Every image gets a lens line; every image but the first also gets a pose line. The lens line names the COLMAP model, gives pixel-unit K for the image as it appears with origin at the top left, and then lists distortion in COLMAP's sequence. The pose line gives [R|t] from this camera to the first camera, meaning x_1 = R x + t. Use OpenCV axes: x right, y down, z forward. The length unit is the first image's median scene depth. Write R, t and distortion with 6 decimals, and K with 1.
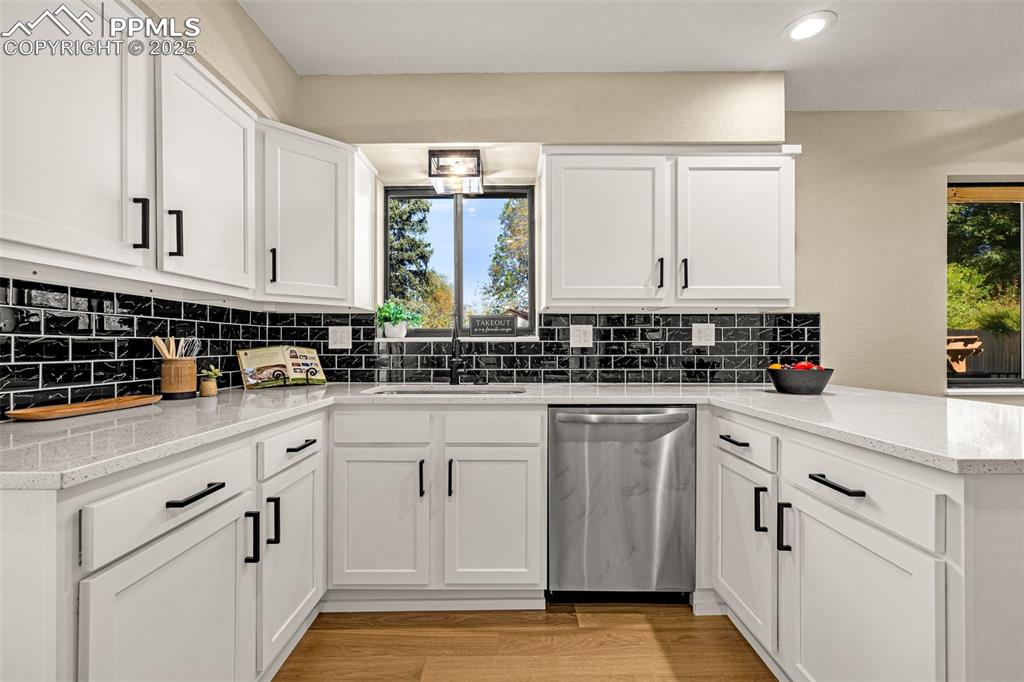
lens RADIAL K [[428.3, 0, 511.8], [0, 428.3, 343.9], [0, 0, 1]] dist [-0.000475, 0.000222]
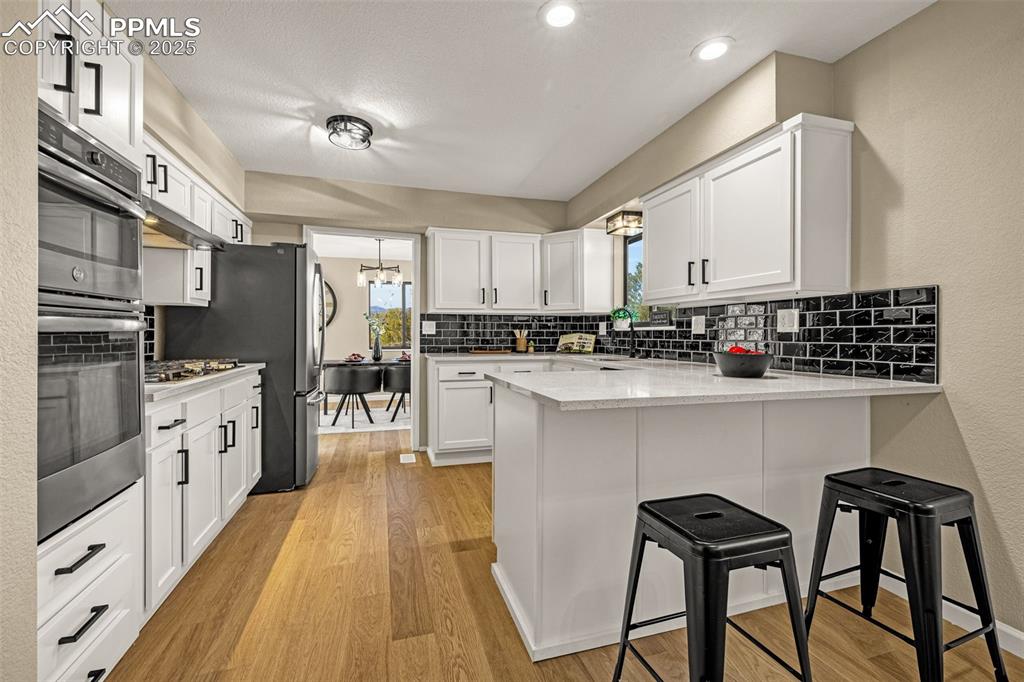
lens RADIAL K [[428.3, 0, 509.4], [0, 428.3, 335.7], [0, 0, 1]] dist [-0.000475, 0.000222]
pose [[0.294755, 0.003204, -0.955568, 1.189965], [0.001142, 0.999992, 0.003705, 0.007884], [0.955572, -0.002183, 0.294749, 0.110633]]
